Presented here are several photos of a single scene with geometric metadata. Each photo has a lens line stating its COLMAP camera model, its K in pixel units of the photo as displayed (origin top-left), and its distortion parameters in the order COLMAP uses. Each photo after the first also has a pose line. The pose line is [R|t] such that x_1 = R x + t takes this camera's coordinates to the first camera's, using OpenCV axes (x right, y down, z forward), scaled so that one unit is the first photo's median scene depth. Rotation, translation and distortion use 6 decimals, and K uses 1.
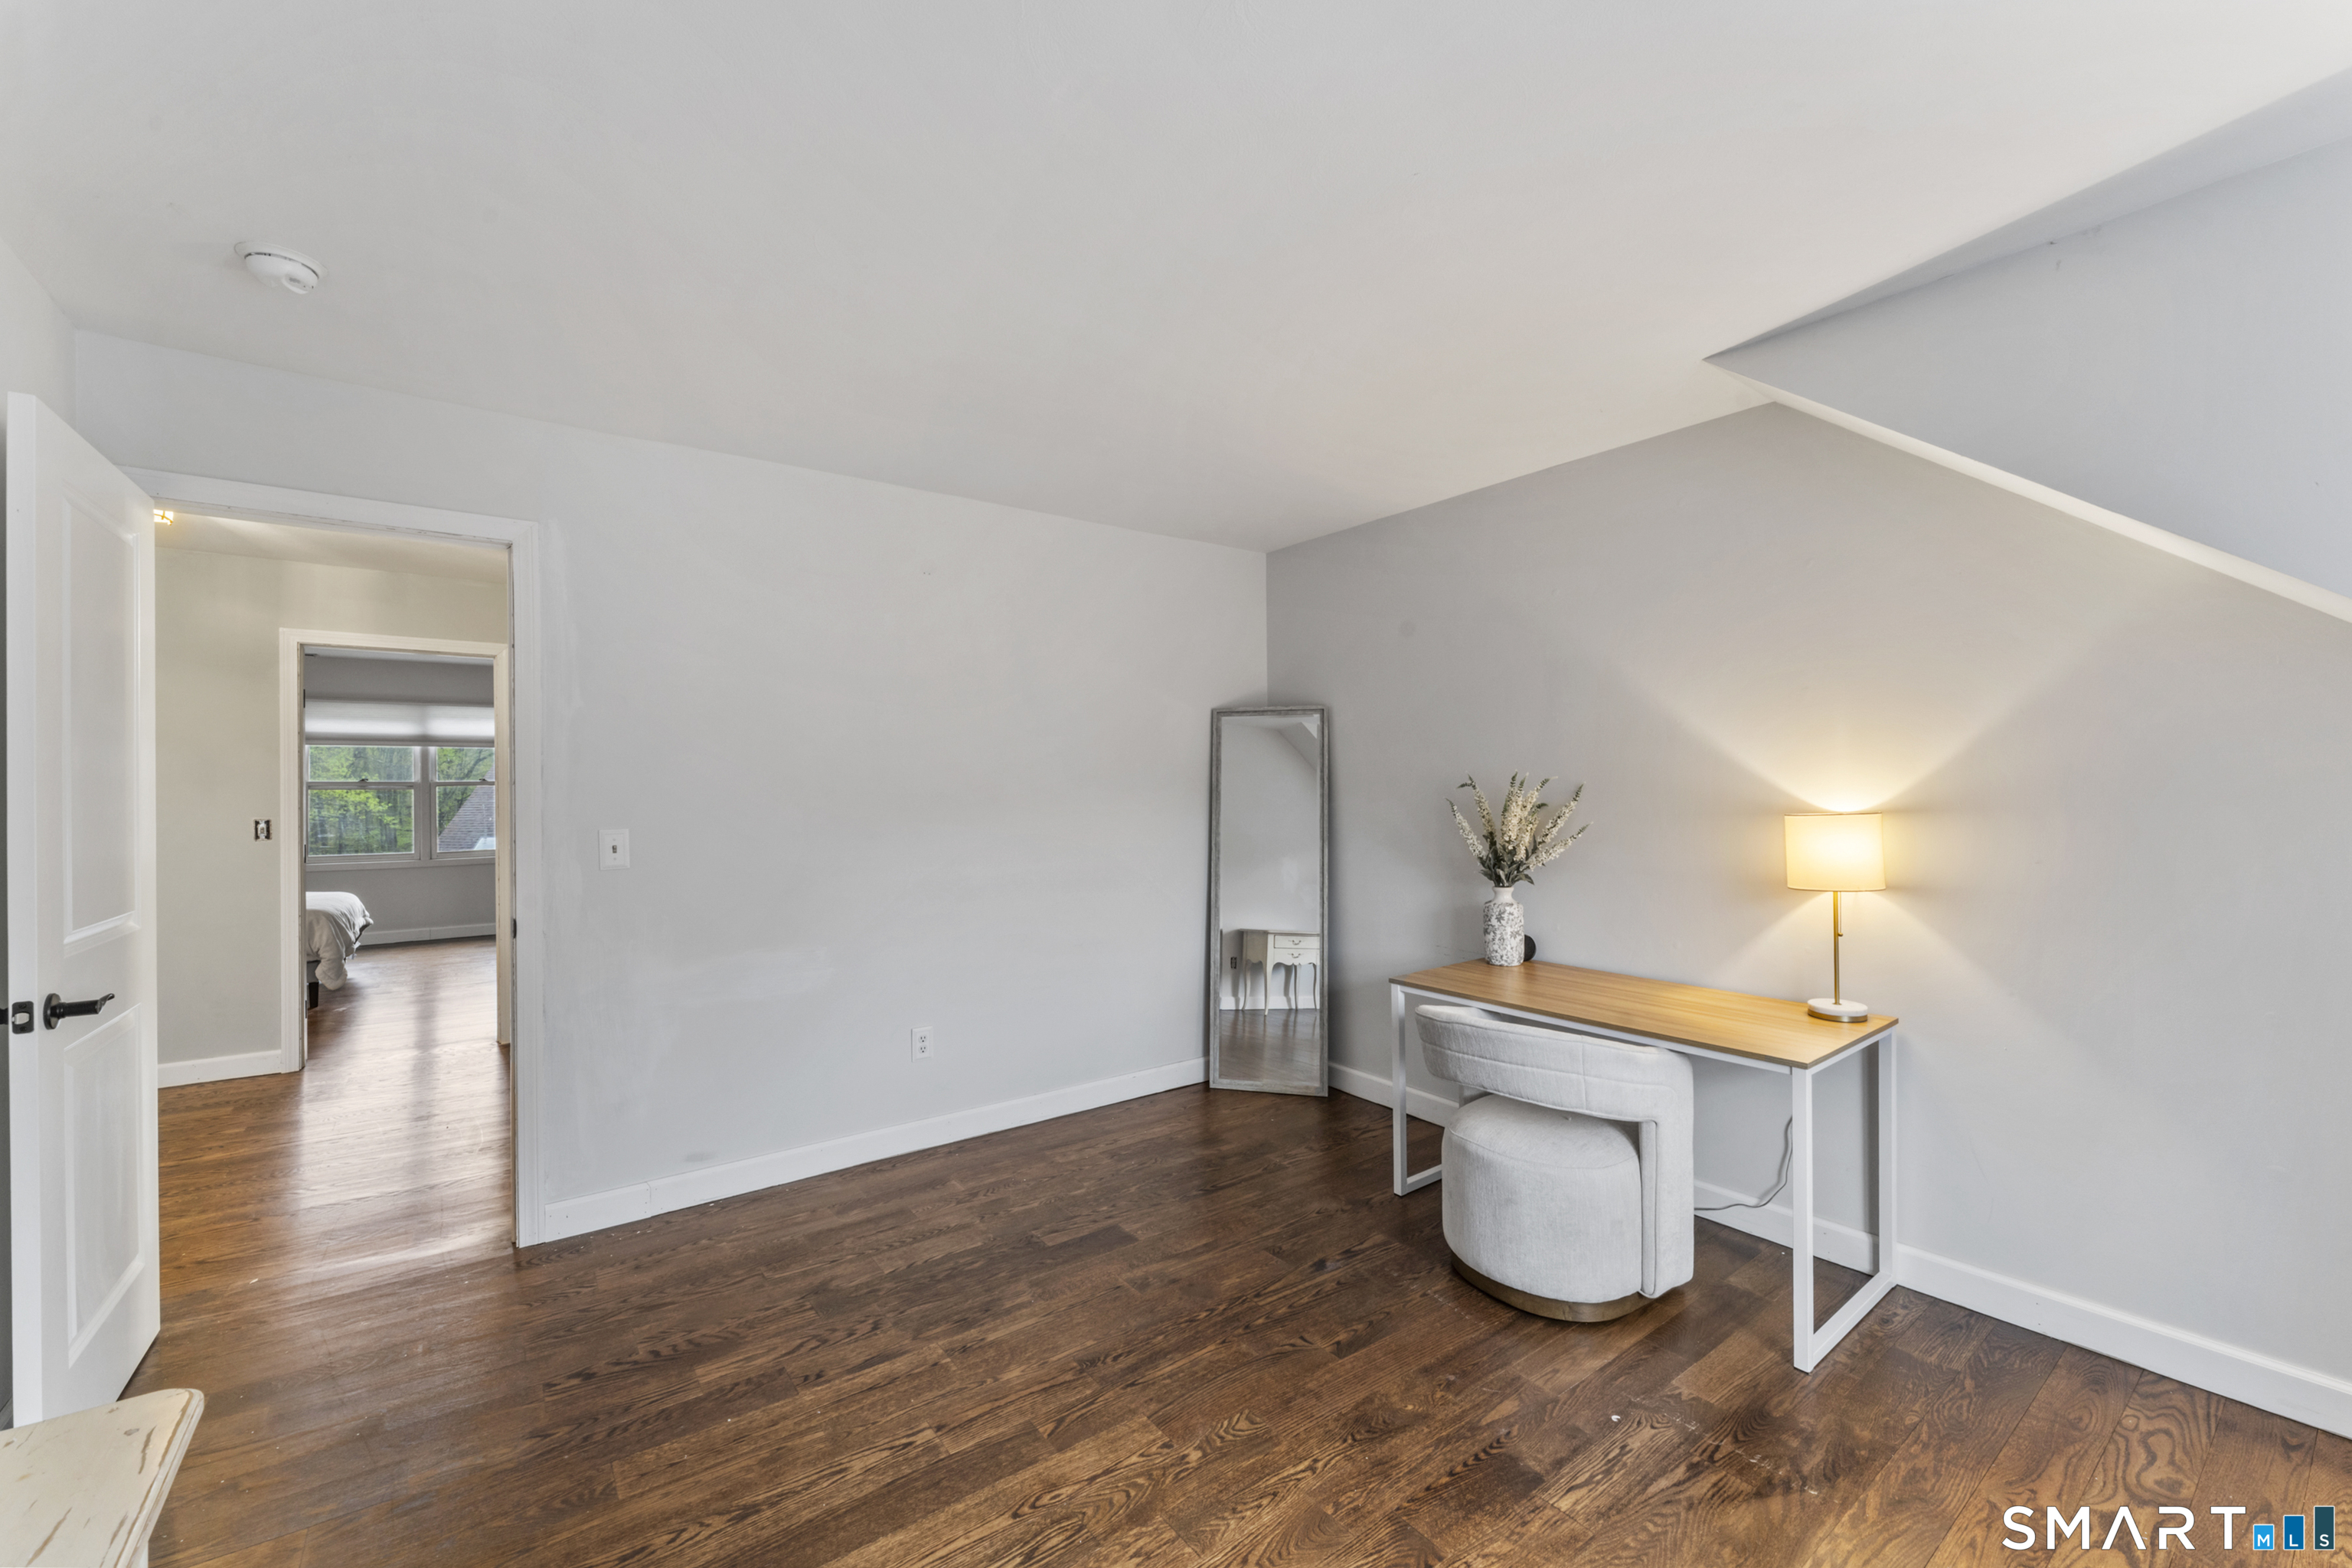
lens RADIAL K [[949.1, 0, 1183.3], [0, 949.1, 787.9], [0, 0, 1]] dist [-0.002417, 0.000473]
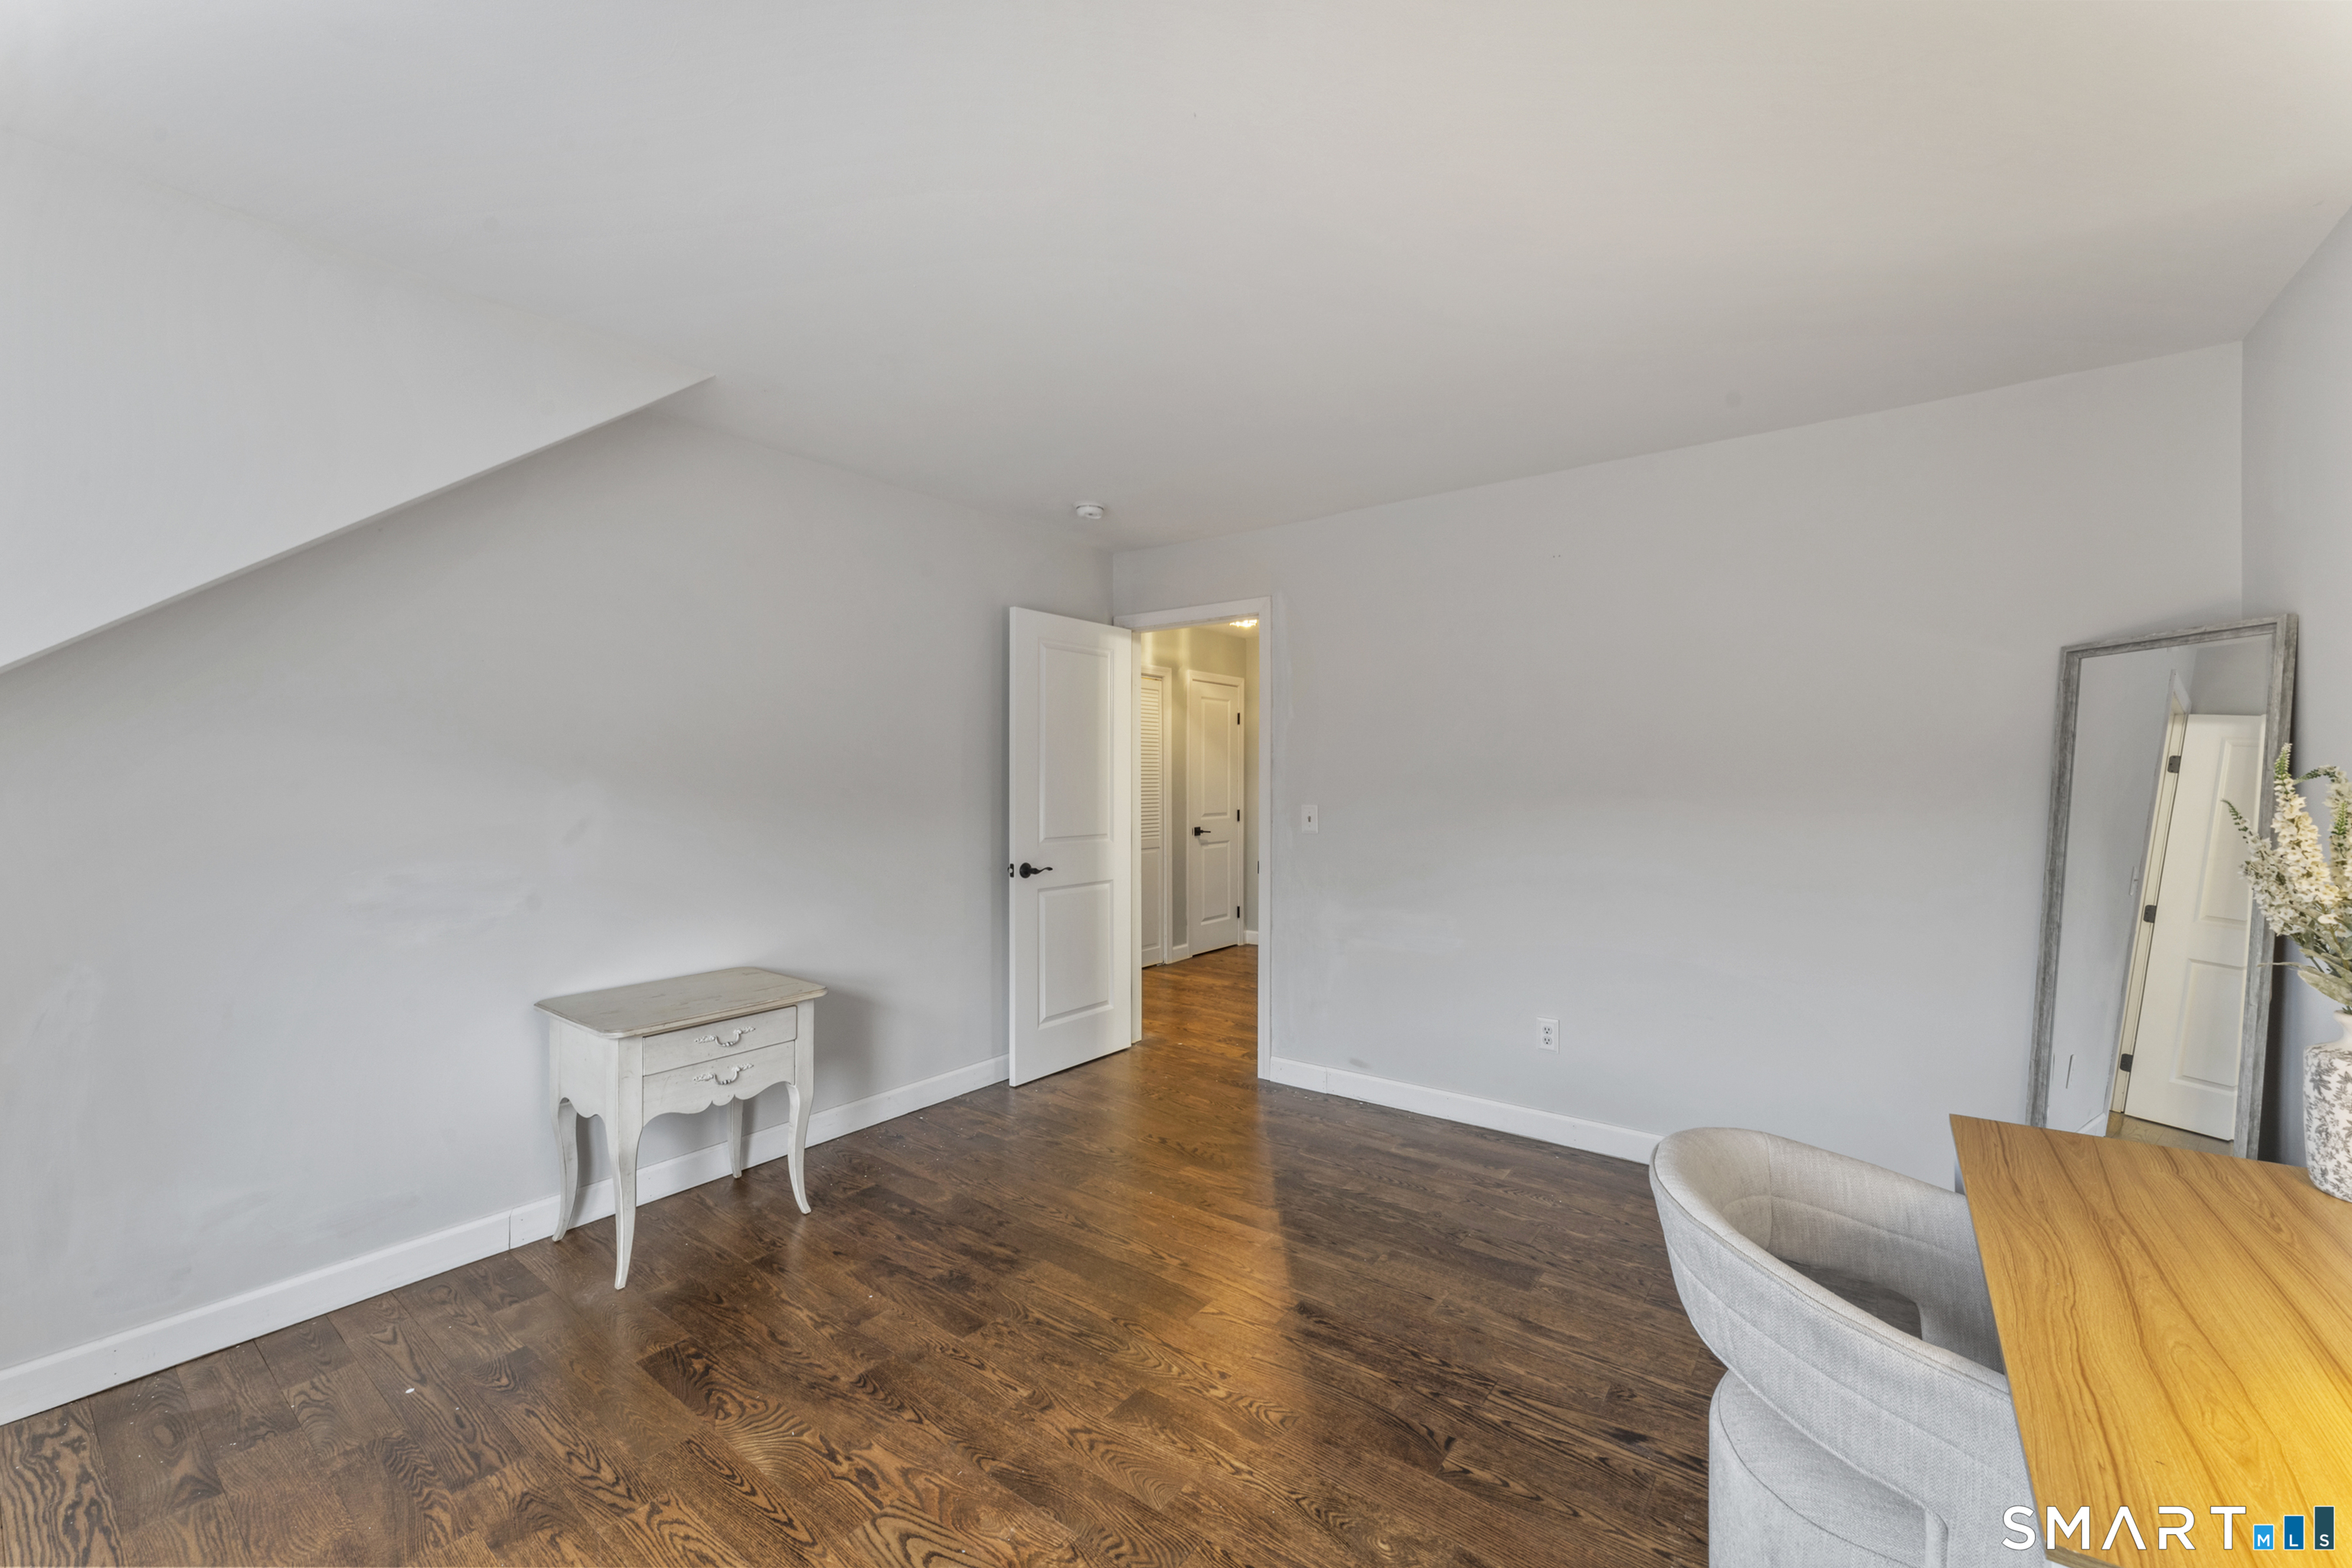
lens RADIAL K [[949.1, 0, 1183.6], [0, 949.1, 785.5], [0, 0, 1]] dist [-0.002417, 0.000473]
pose [[0.277762, 0.013204, -0.960559, 0.684228], [-0.002796, 0.999912, 0.012936, -0.001795], [0.960646, -0.000907, 0.277775, 0.439329]]
